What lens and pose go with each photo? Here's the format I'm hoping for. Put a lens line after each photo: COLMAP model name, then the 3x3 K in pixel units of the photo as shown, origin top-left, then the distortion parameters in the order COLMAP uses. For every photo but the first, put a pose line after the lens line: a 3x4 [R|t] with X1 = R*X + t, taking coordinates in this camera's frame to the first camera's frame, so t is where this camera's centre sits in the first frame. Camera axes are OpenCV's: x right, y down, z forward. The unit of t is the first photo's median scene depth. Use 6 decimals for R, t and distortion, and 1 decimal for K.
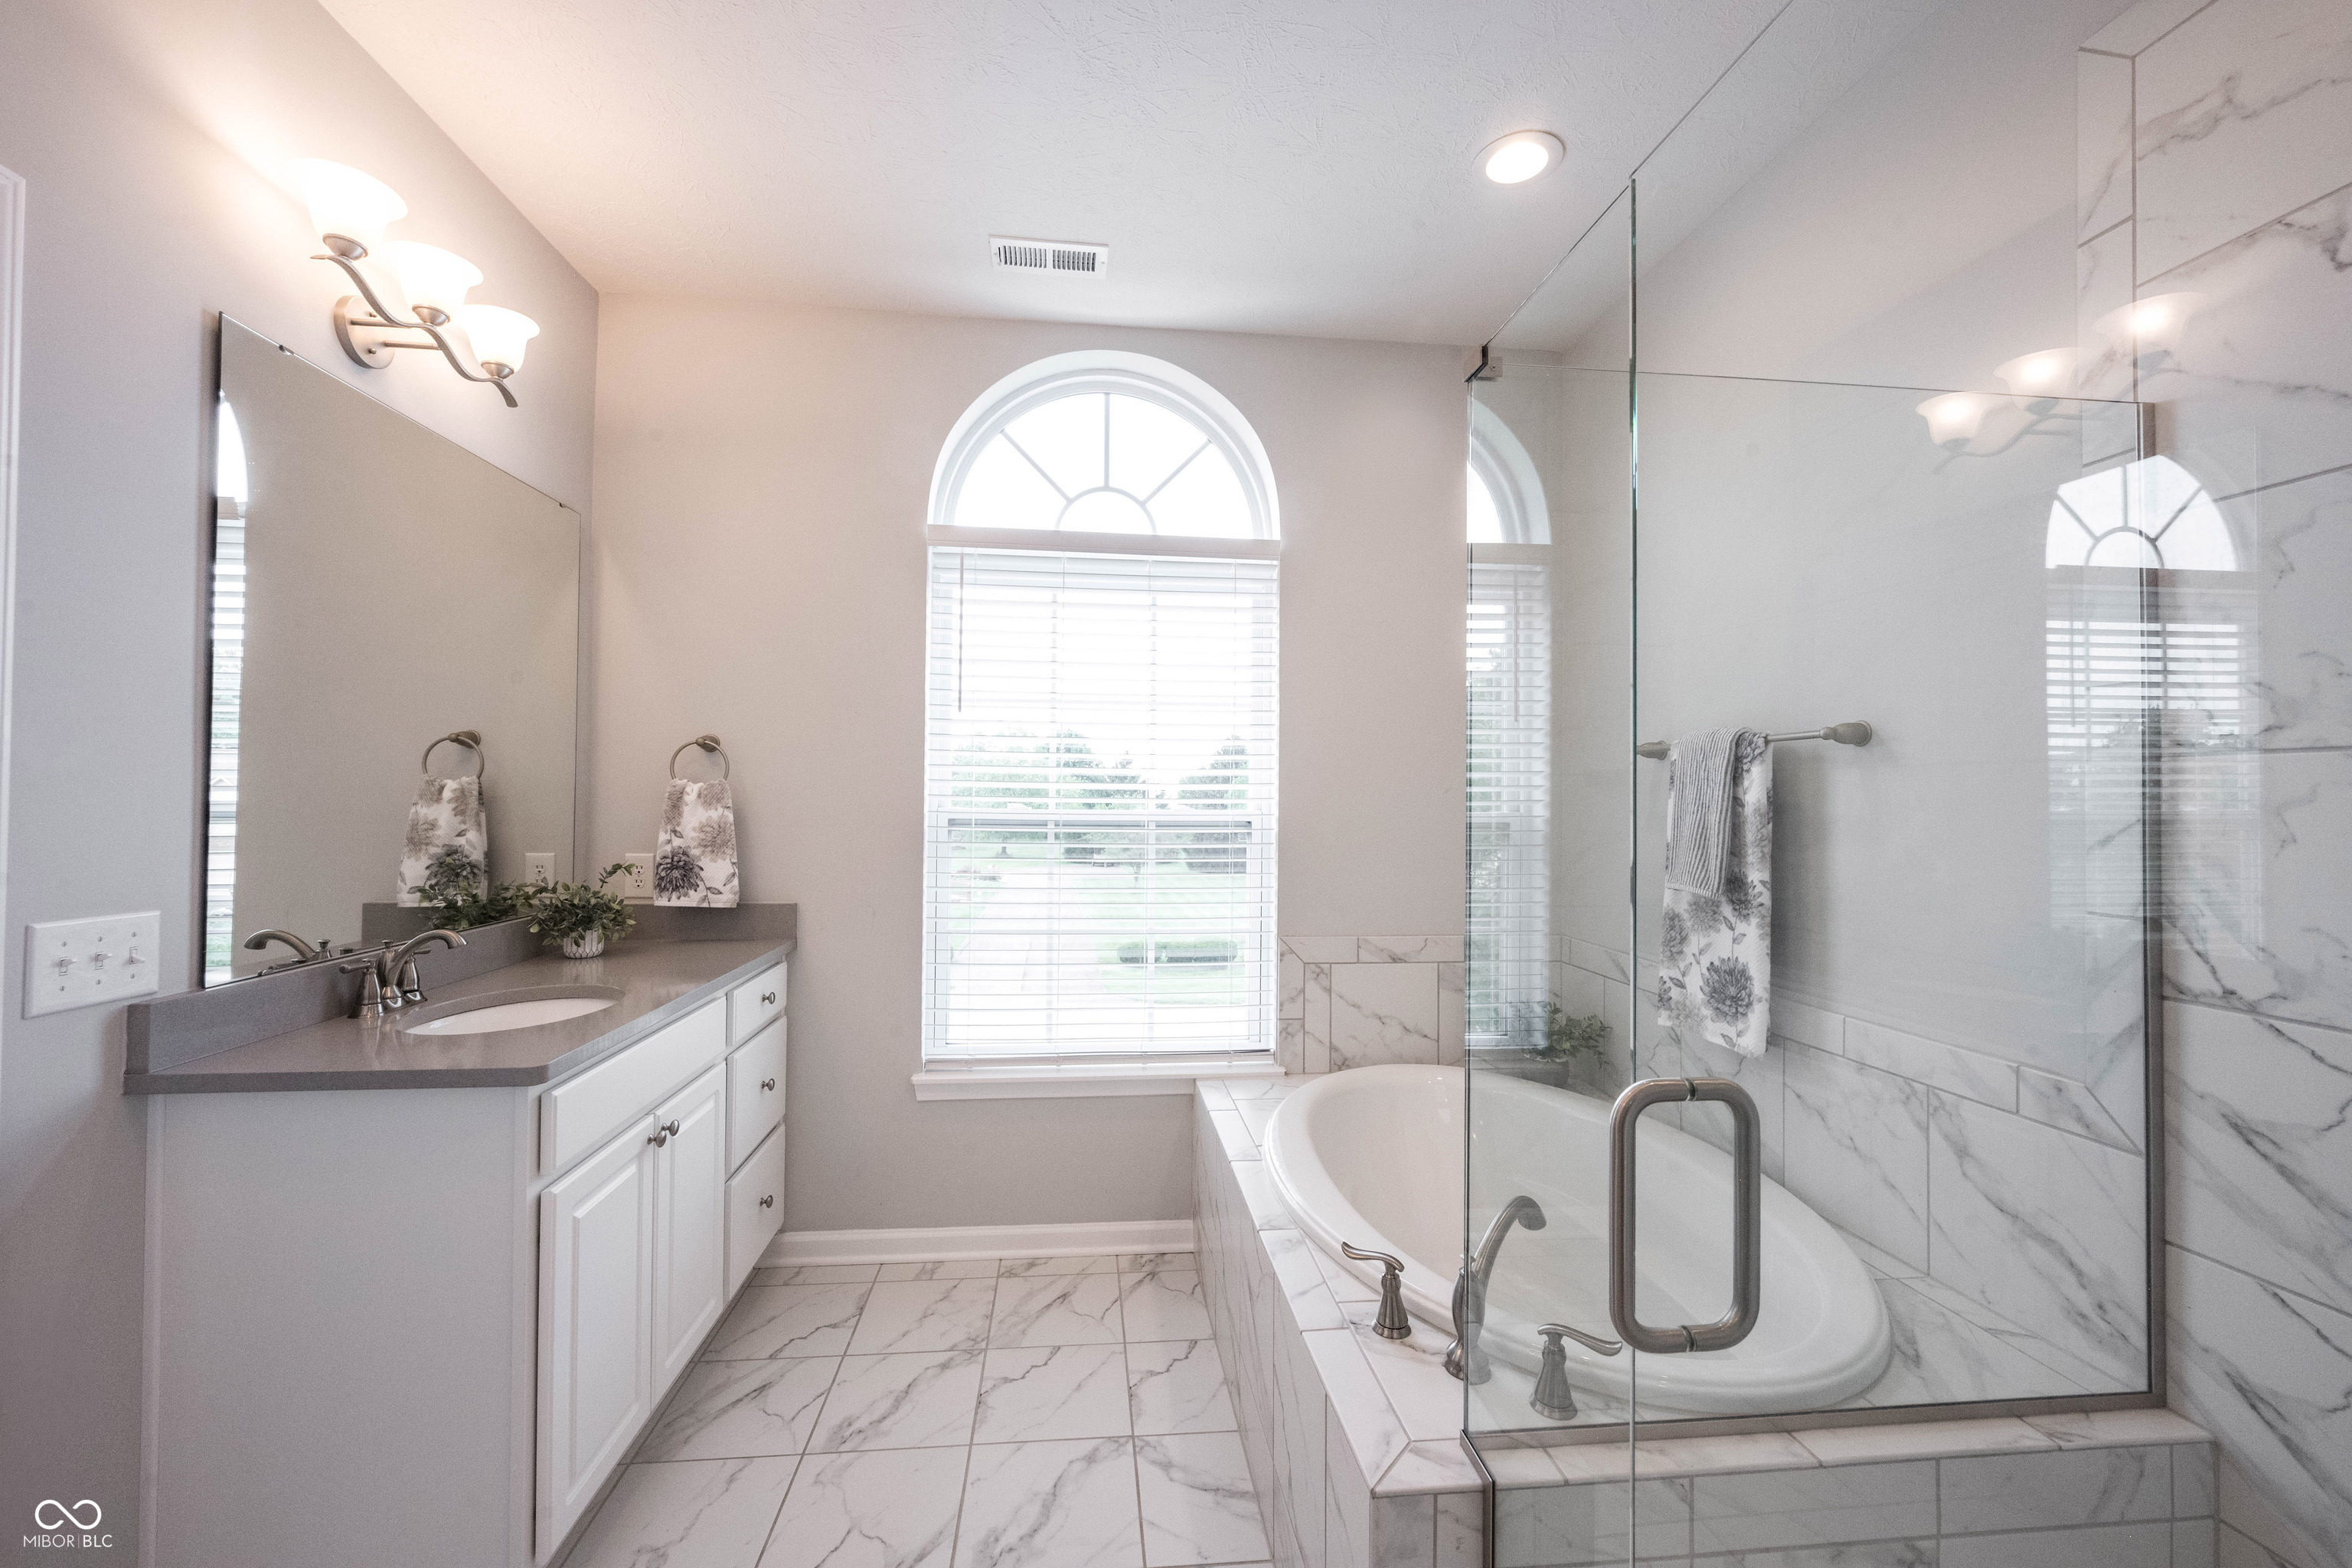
lens RADIAL K [[927.1, 0, 1178.0], [0, 927.1, 779.9], [0, 0, 1]] dist [-0.002141, -0.000381]
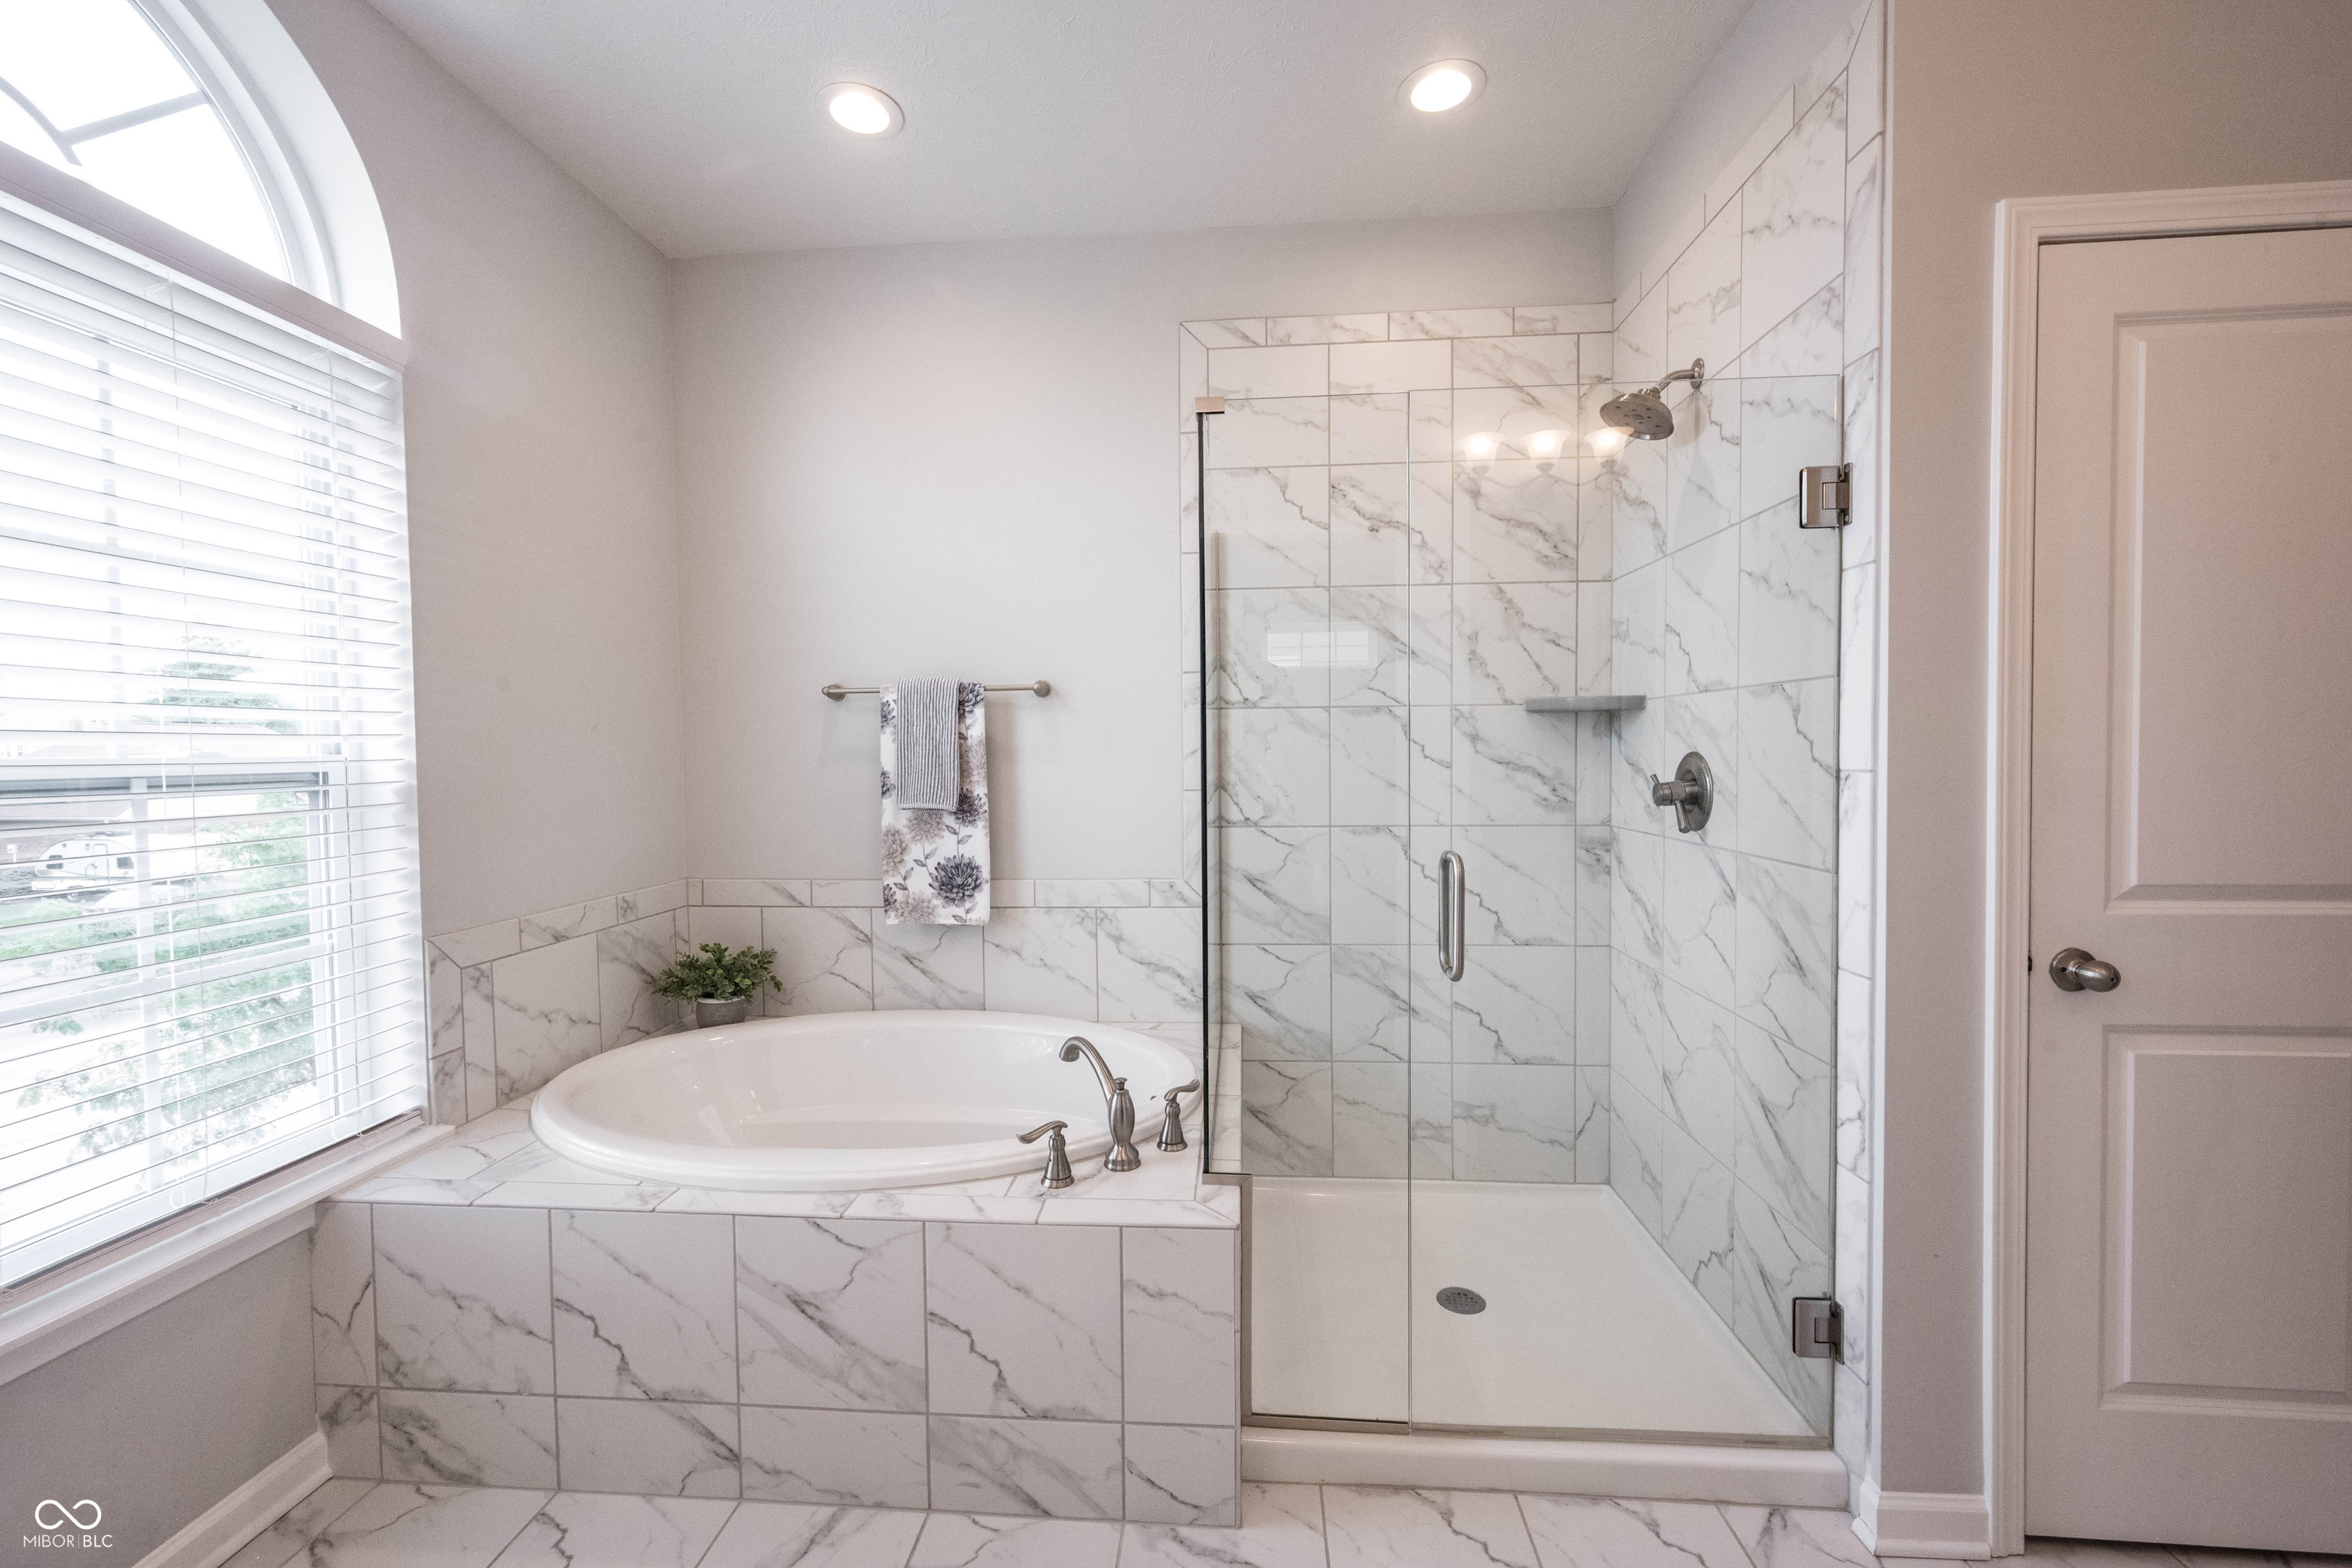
lens RADIAL K [[927.1, 0, 1180.7], [0, 927.1, 773.8], [0, 0, 1]] dist [-0.002141, -0.000381]
pose [[0.175393, -0.038201, 0.983757, -0.620744], [-0.008154, 0.999156, 0.040253, 0.022380], [-0.984465, -0.015081, 0.174934, 0.463961]]
